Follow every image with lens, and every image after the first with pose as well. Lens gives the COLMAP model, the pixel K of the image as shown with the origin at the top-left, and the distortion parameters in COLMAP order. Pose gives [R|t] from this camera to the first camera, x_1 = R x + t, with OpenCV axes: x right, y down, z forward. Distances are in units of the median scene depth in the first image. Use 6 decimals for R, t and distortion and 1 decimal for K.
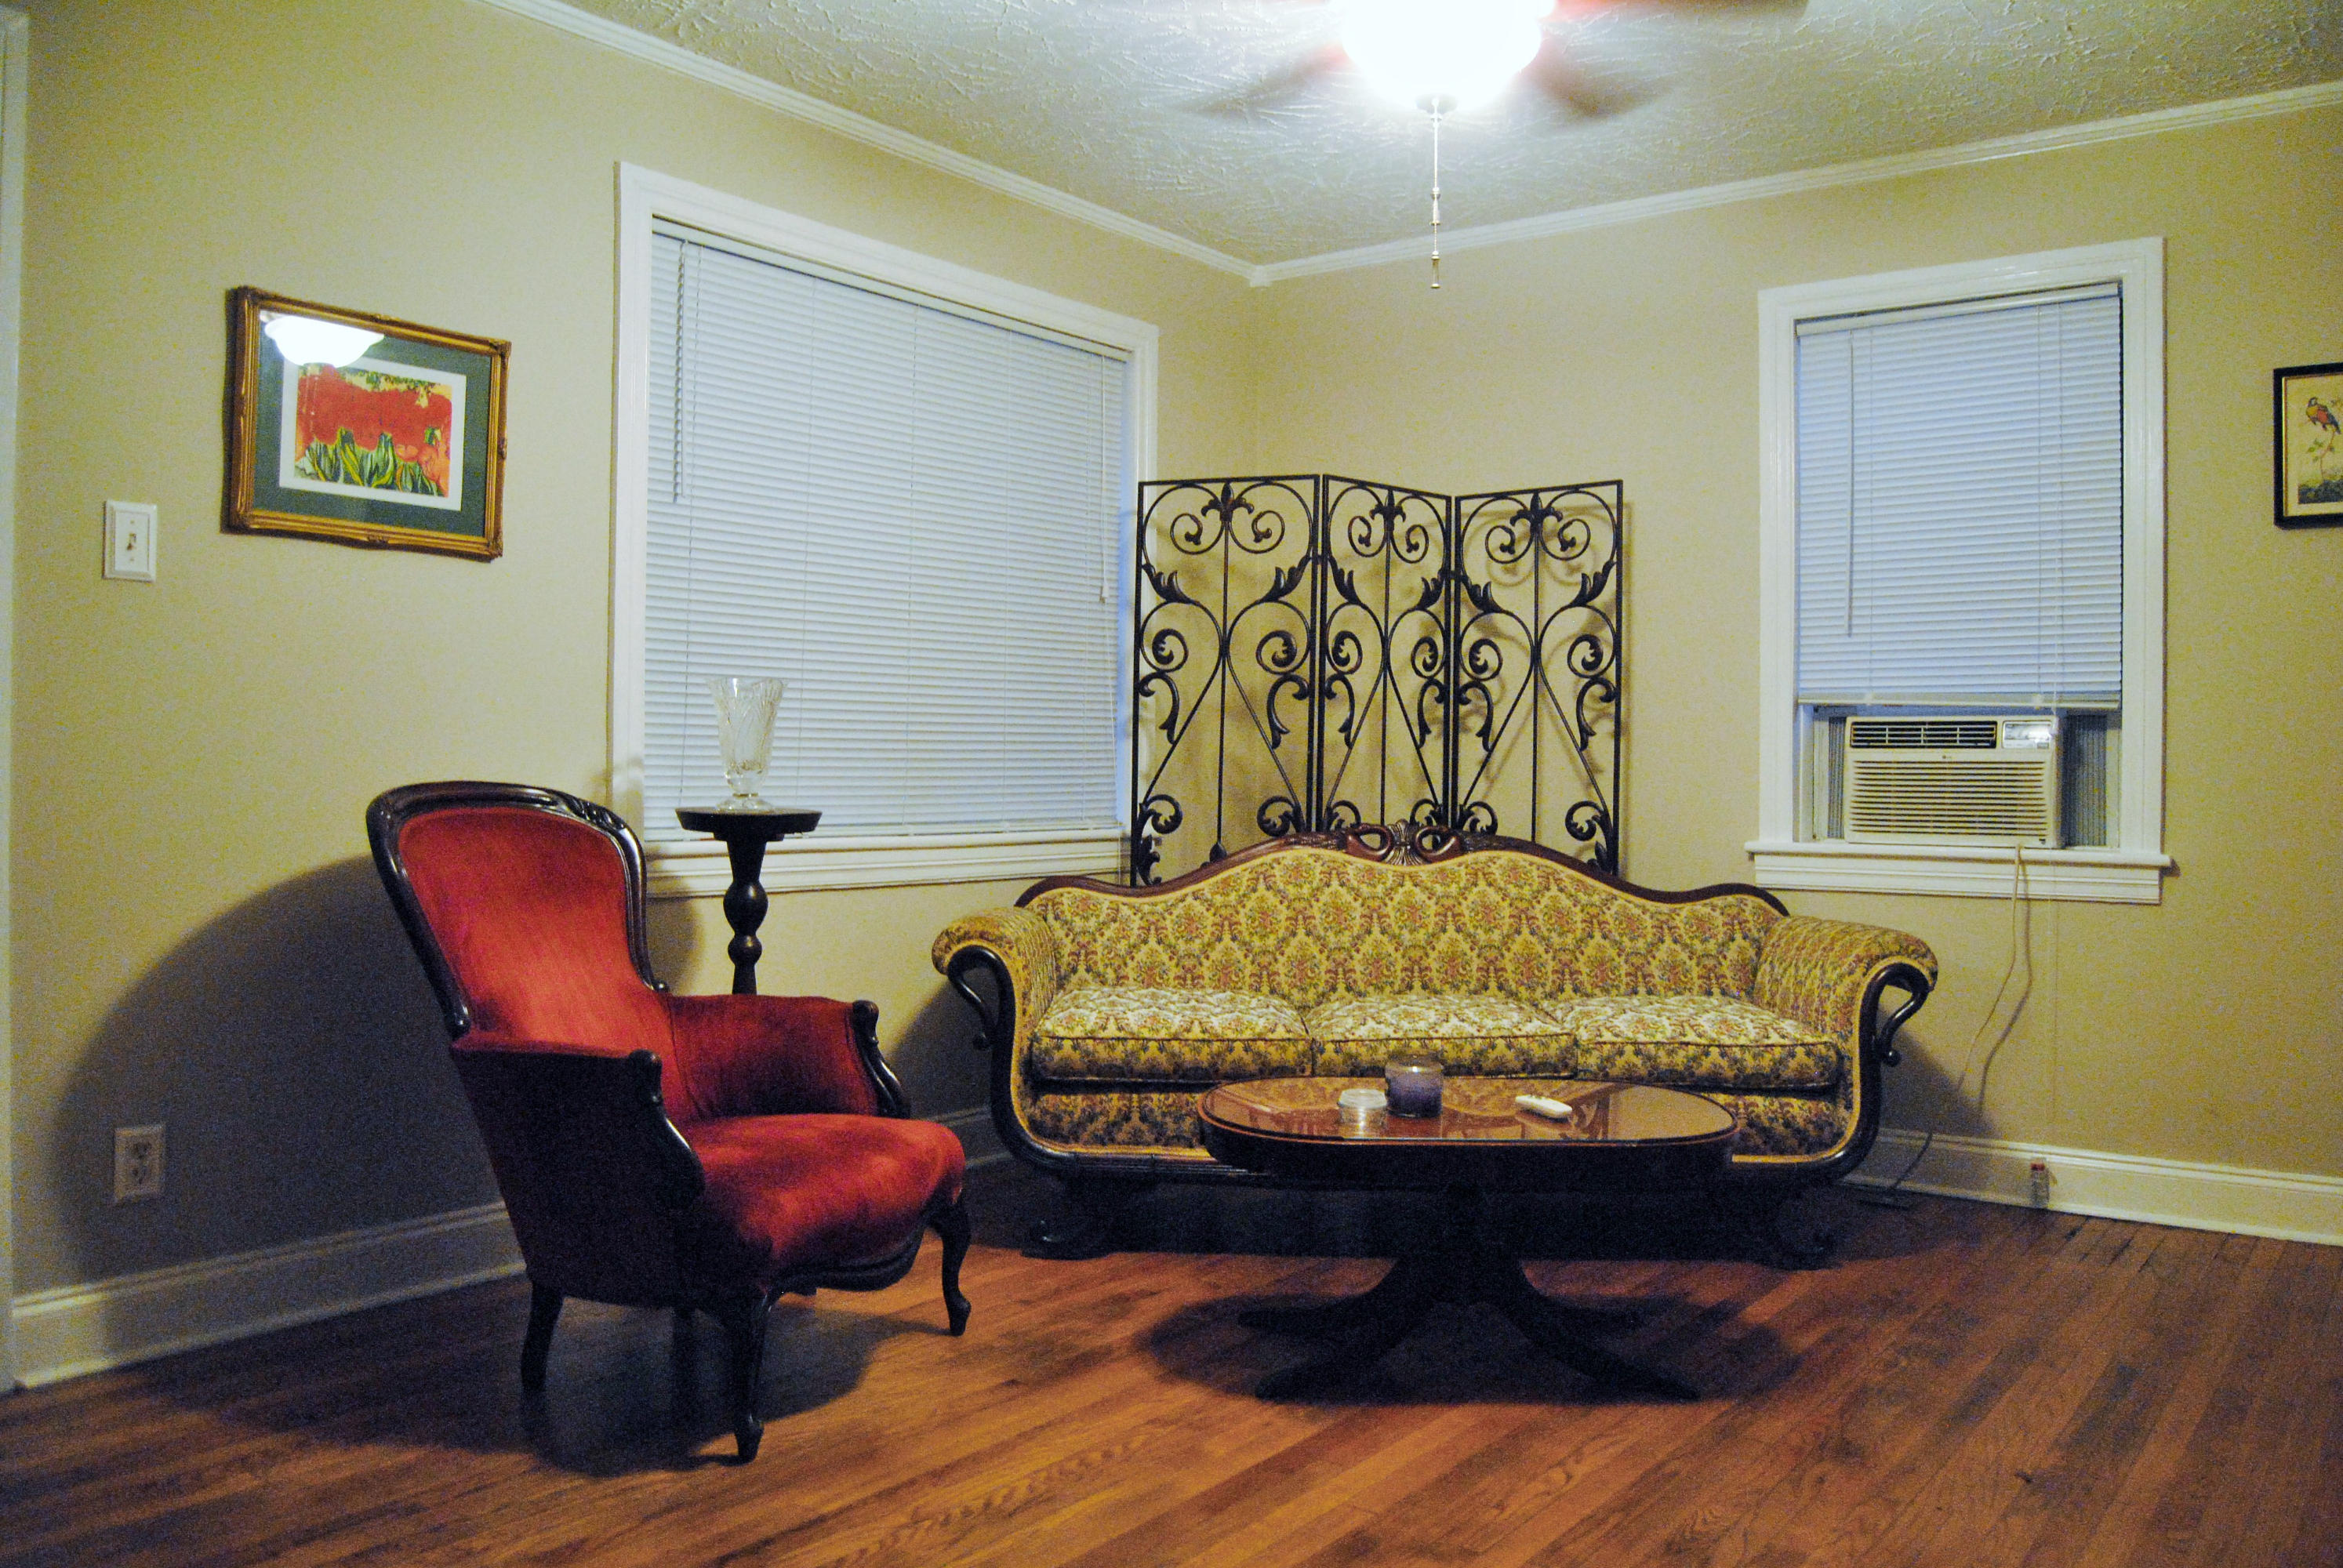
lens RADIAL K [[1963.0, 0, 1171.5], [0, 1963.0, 784.0], [0, 0, 1]] dist [-0.092519, 0.000069]
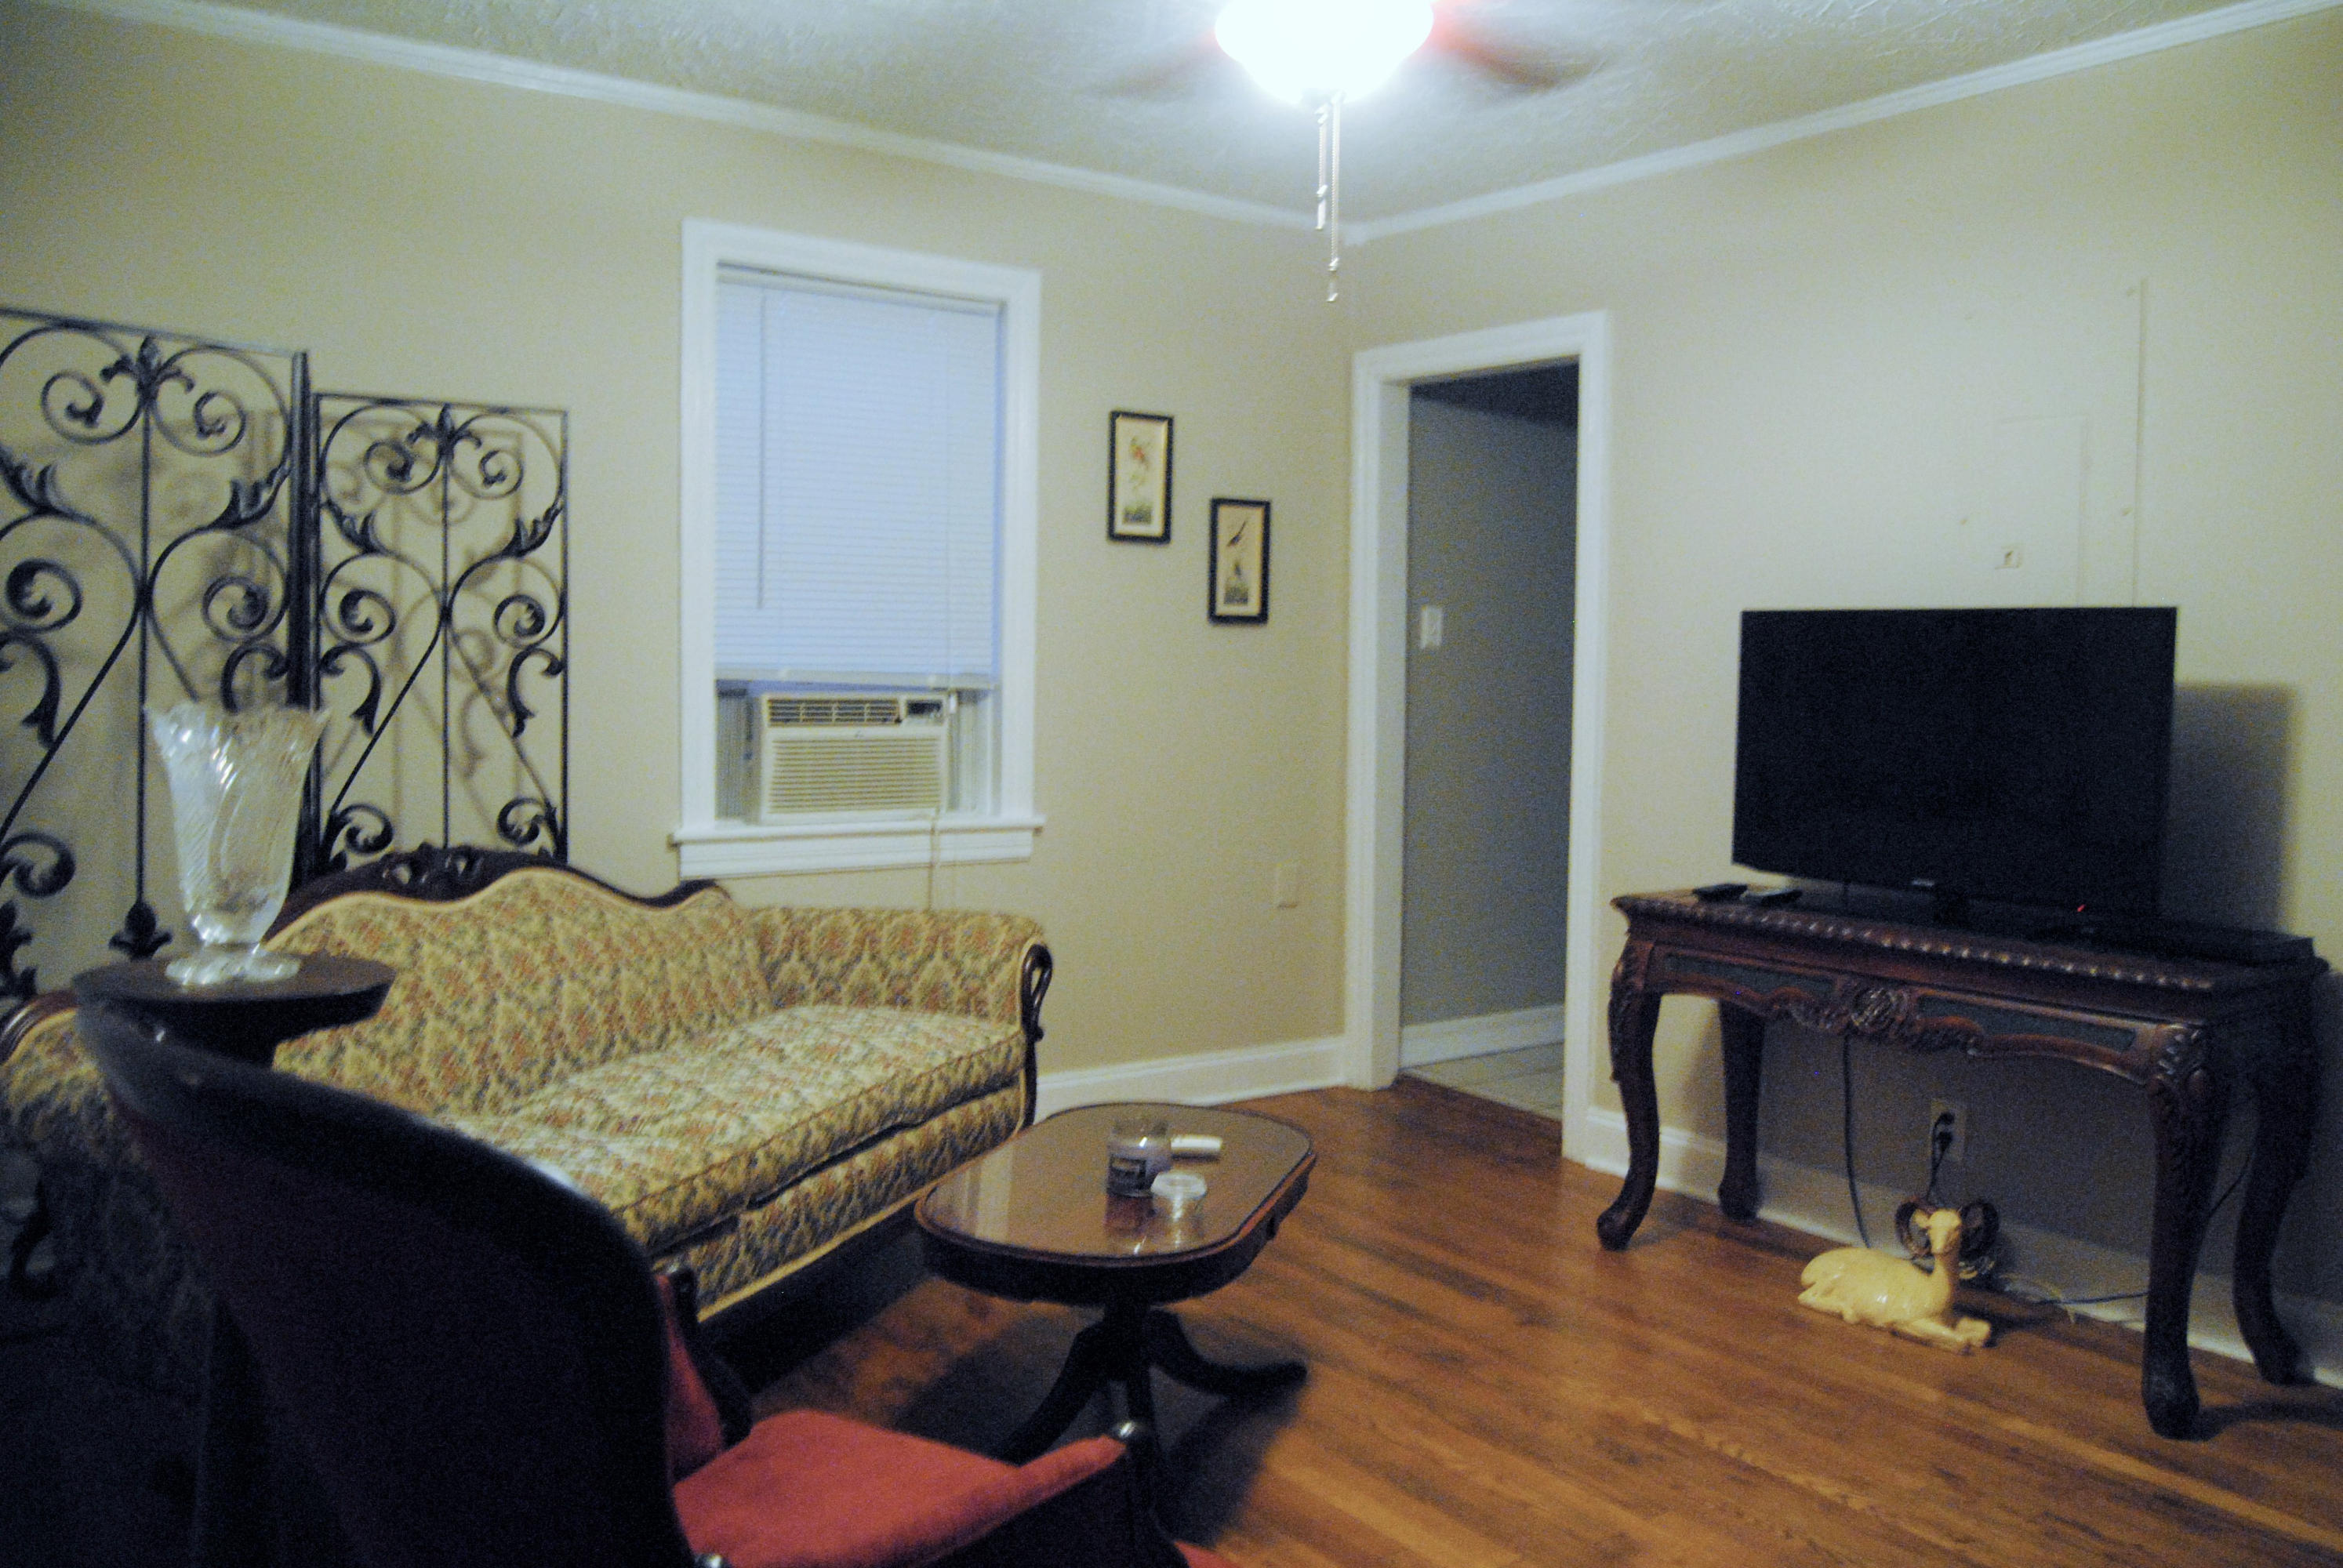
lens RADIAL K [[1963.0, 0, 1171.5], [0, 1963.0, 784.0], [0, 0, 1]] dist [-0.092519, 0.000069]
pose [[0.237772, -0.067643, 0.968963, -0.541728], [-0.010596, 0.997332, 0.072223, -0.061766], [-0.971263, -0.027439, 0.236421, 0.573661]]
